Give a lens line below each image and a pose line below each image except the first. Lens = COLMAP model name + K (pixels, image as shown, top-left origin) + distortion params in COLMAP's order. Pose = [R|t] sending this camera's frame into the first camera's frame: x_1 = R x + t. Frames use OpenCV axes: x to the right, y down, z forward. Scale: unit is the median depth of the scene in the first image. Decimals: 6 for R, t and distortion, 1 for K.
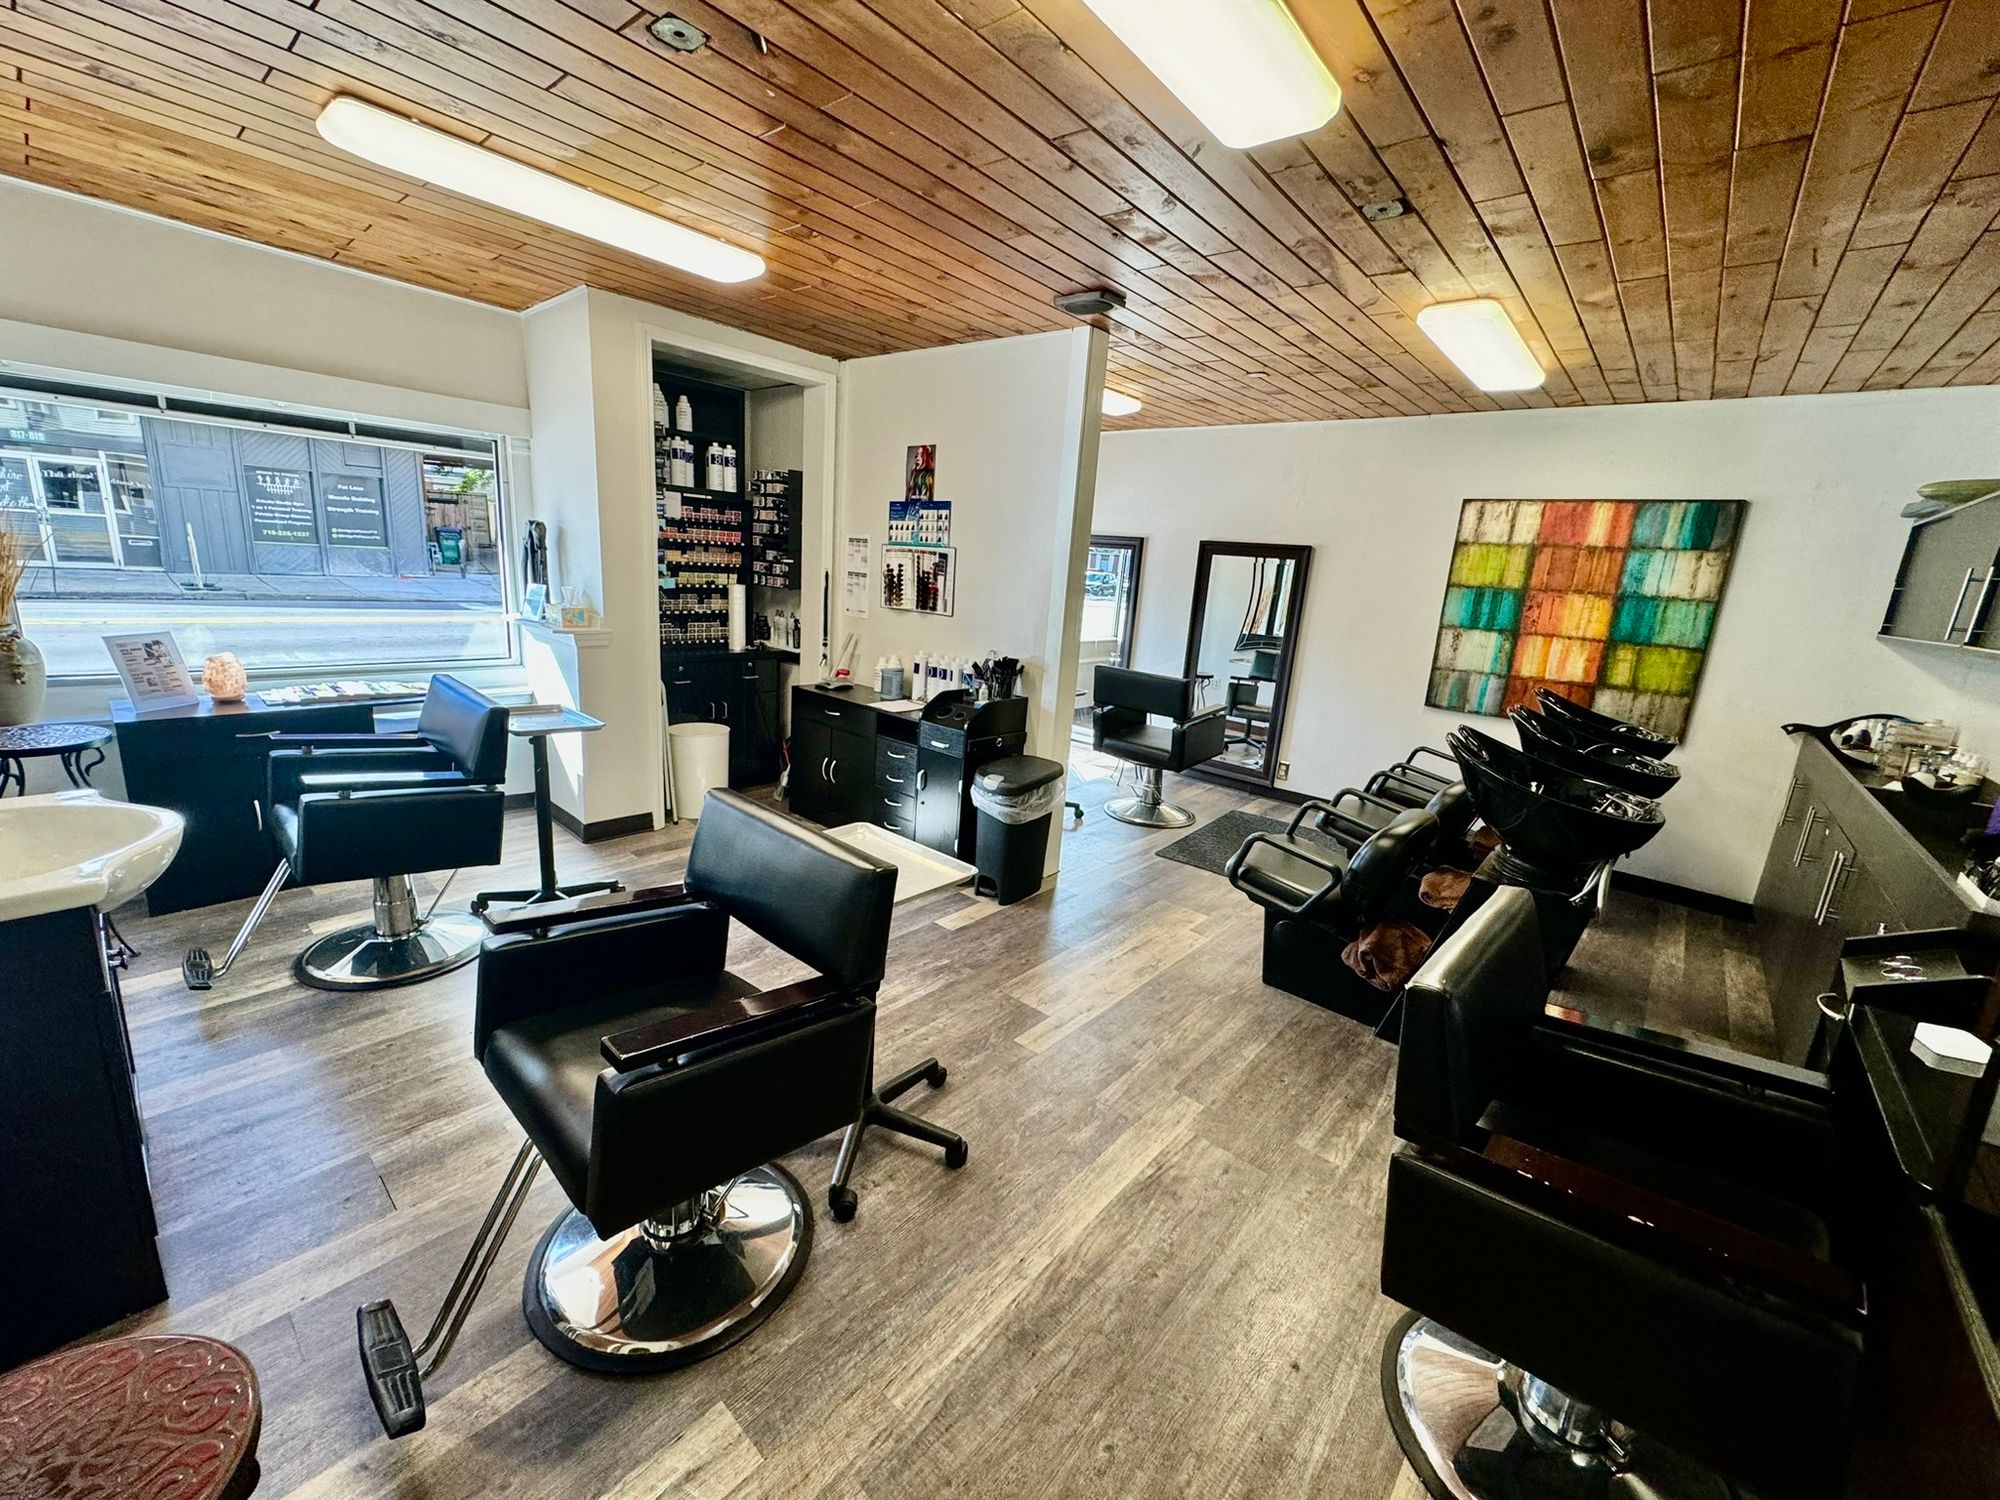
lens RADIAL K [[794.7, 0, 998.2], [0, 794.7, 744.7], [0, 0, 1]] dist [-0.000828, 0.000559]
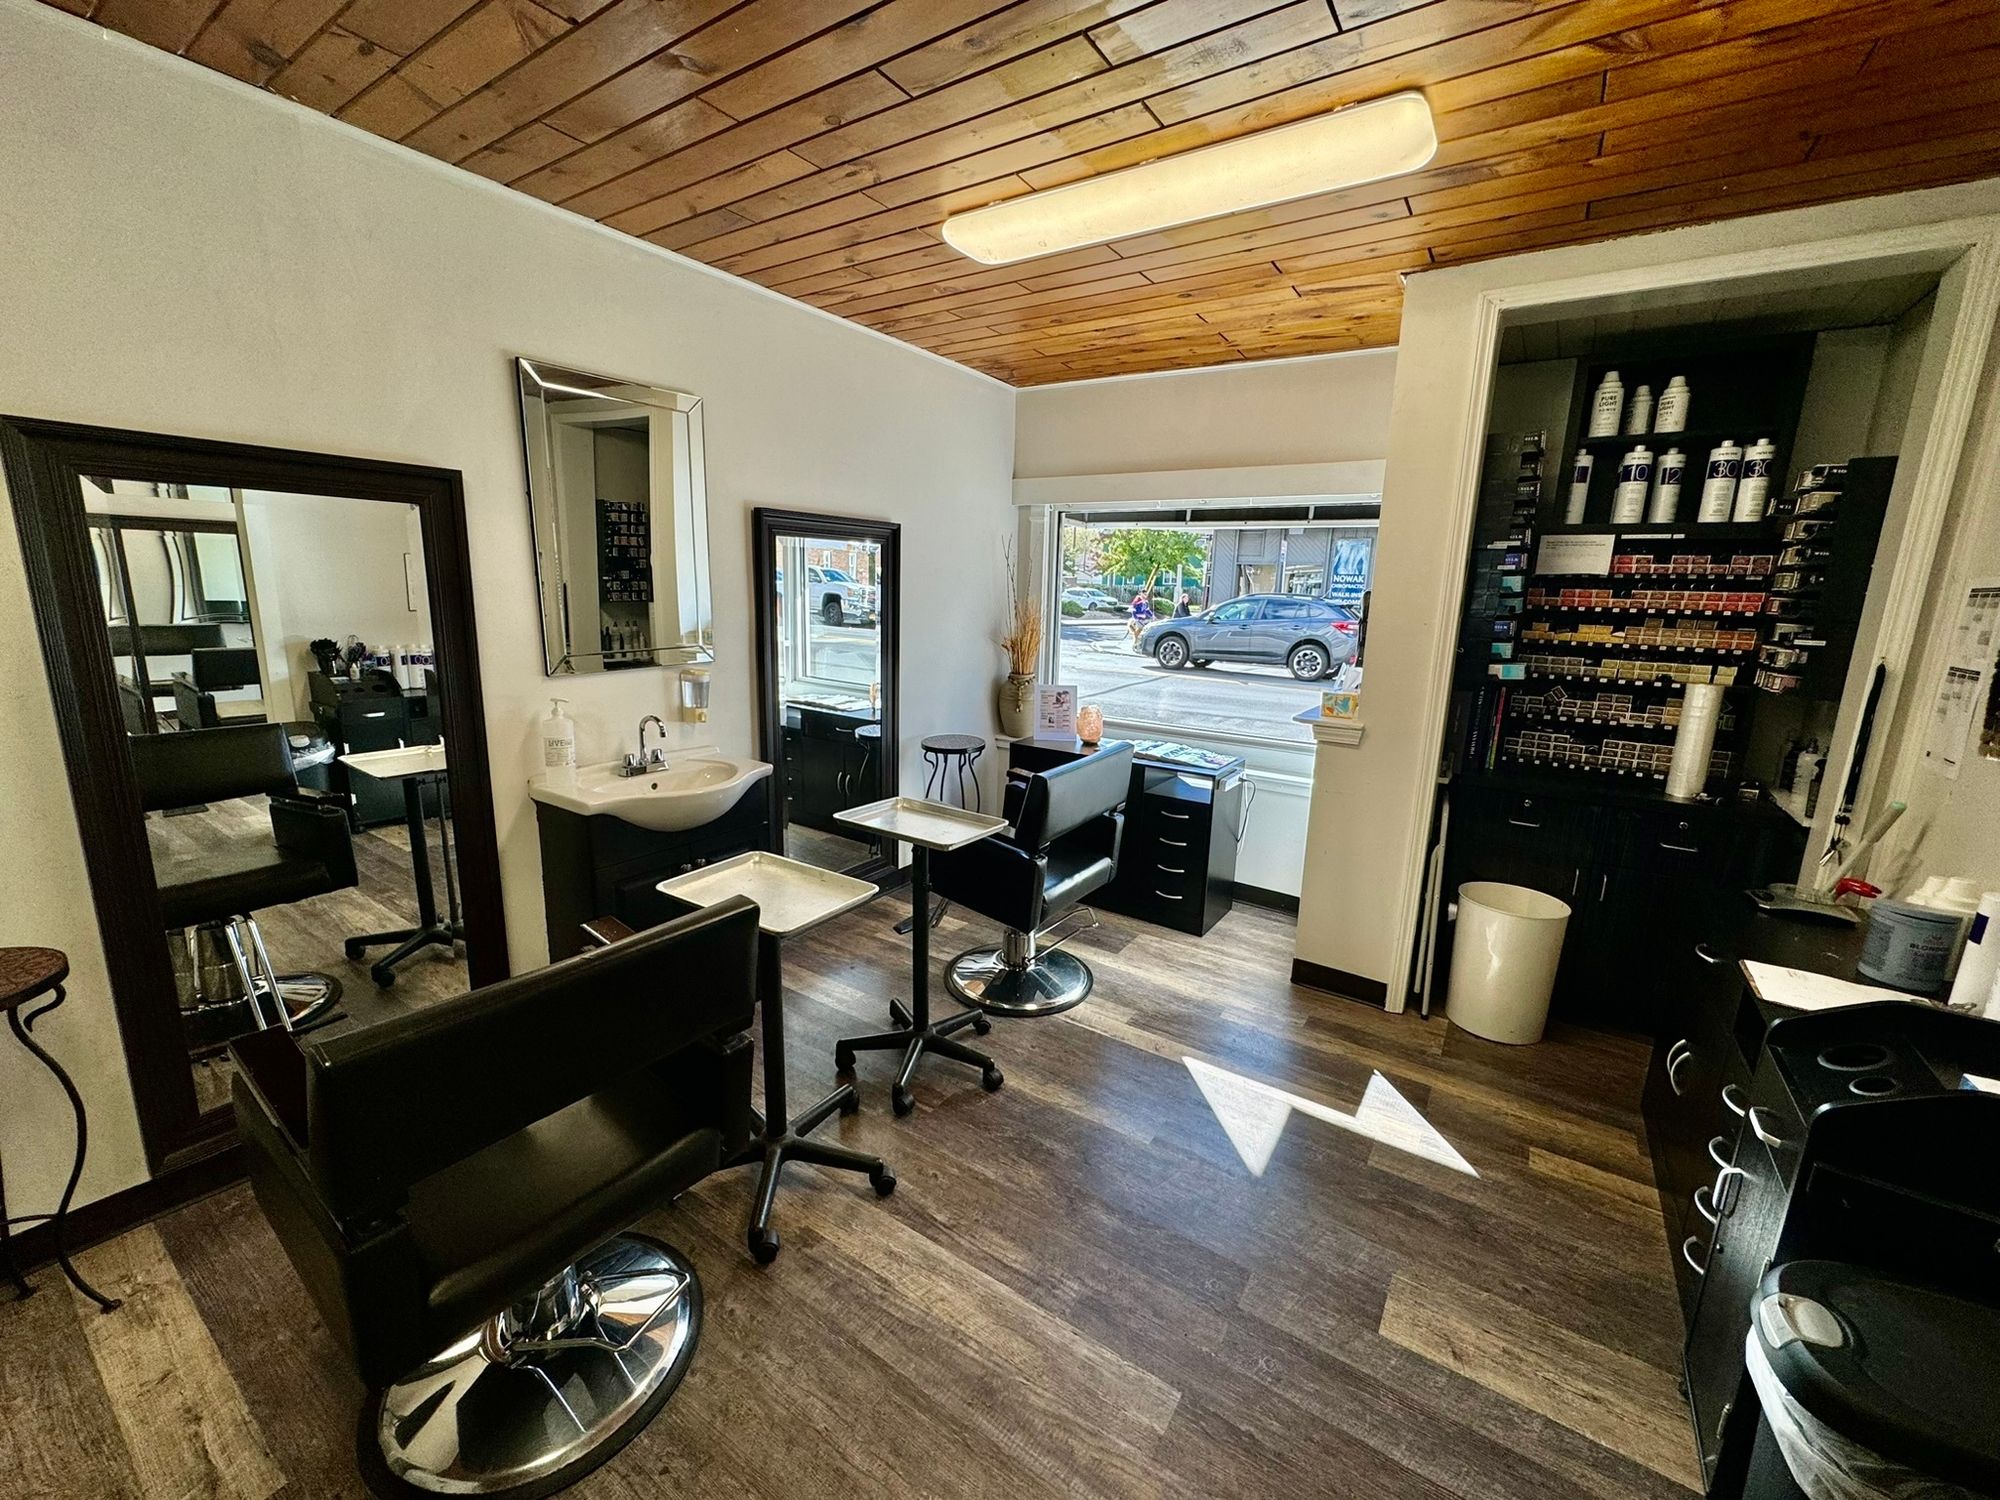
lens RADIAL K [[794.7, 0, 998.2], [0, 794.7, 744.7], [0, 0, 1]] dist [-0.000828, 0.000559]
pose [[0.115943, 0.125141, -0.985341, 0.173872], [-0.251297, 0.963452, 0.092791, -0.088379], [0.960941, 0.236854, 0.143153, 0.458535]]
